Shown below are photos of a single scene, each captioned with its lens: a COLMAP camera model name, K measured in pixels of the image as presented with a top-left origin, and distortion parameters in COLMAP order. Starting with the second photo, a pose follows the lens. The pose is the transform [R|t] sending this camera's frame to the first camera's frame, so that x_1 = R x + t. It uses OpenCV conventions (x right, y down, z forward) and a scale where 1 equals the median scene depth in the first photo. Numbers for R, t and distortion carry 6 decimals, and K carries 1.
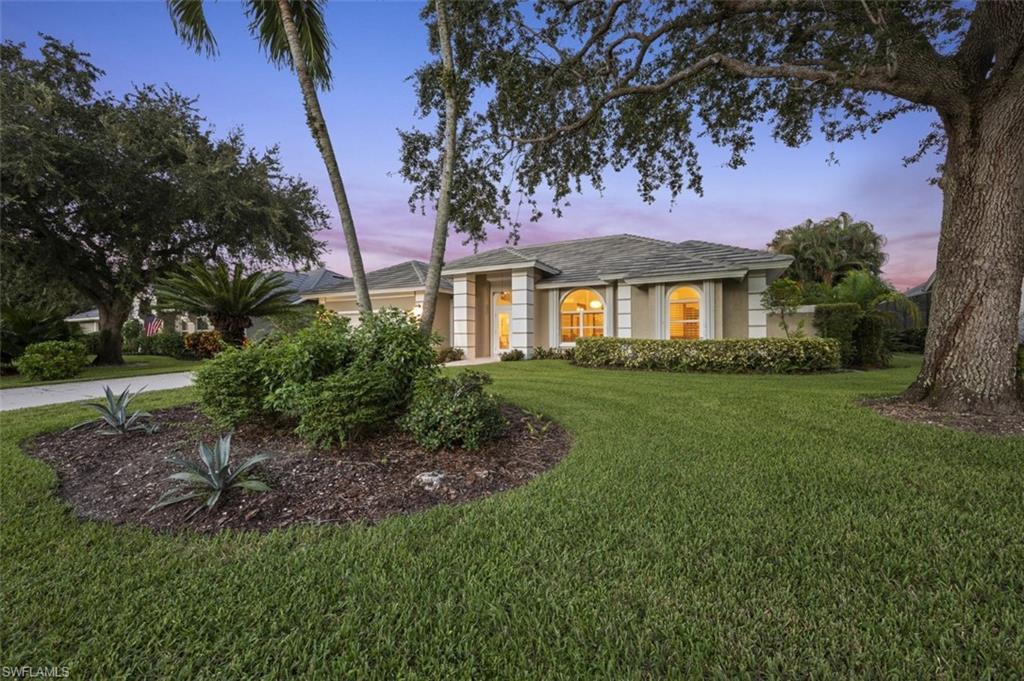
lens RADIAL K [[410.0, 0, 512.0], [0, 410.0, 340.5], [0, 0, 1]] dist [0.011013, -0.006448]
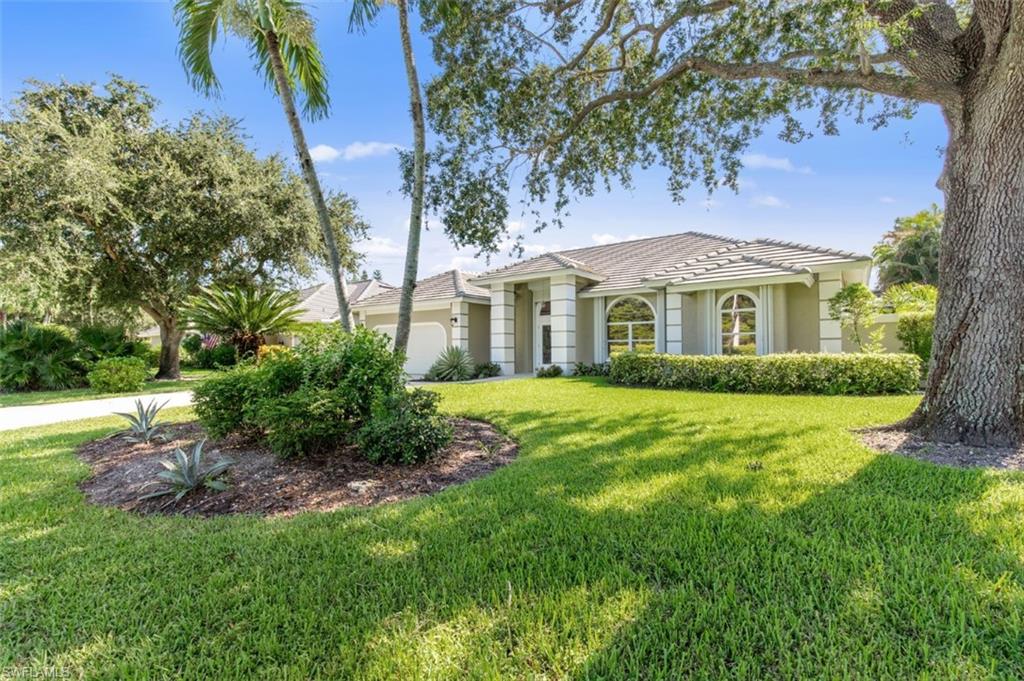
lens RADIAL K [[465.9, 0, 516.8], [0, 465.9, 353.1], [0, 0, 1]] dist [0.000445, -0.000374]
pose [[0.987926, -0.000734, -0.154924, 0.147289], [0.000883, 0.999999, 0.000895, -0.009564], [0.154923, -0.001021, 0.987926, -0.064830]]
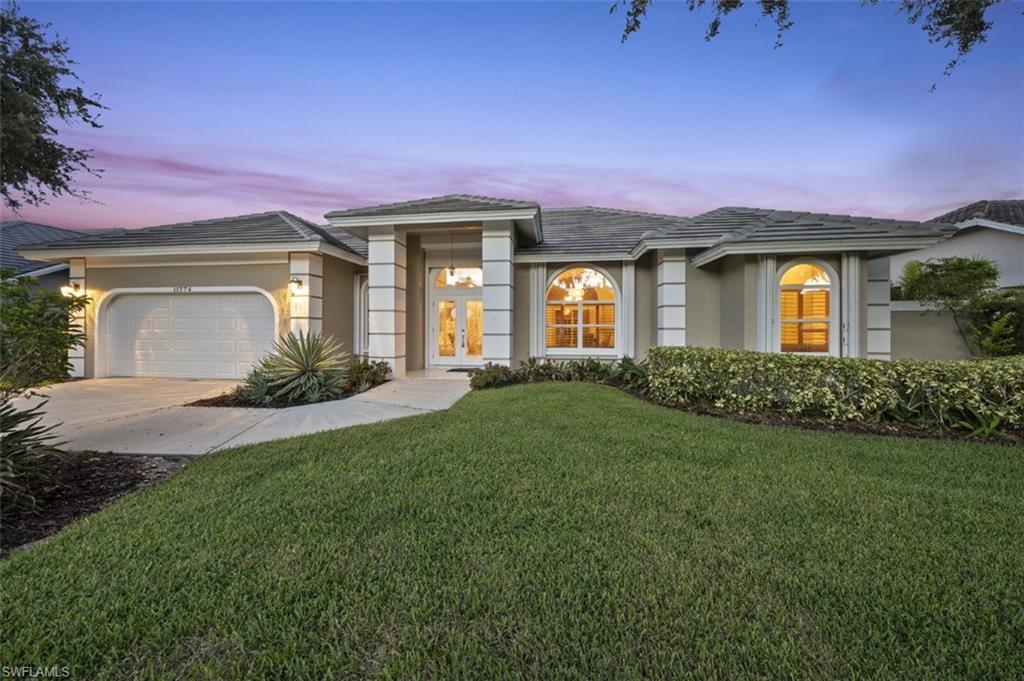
lens RADIAL K [[390.0, 0, 531.4], [0, 390.0, 338.4], [0, 0, 1]] dist [-0.000007, 0.000004]
pose [[0.945410, 0.001089, 0.325881, -0.195659], [-0.005377, 0.999910, 0.012259, -0.033680], [-0.325838, -0.013342, 0.945331, 0.782685]]
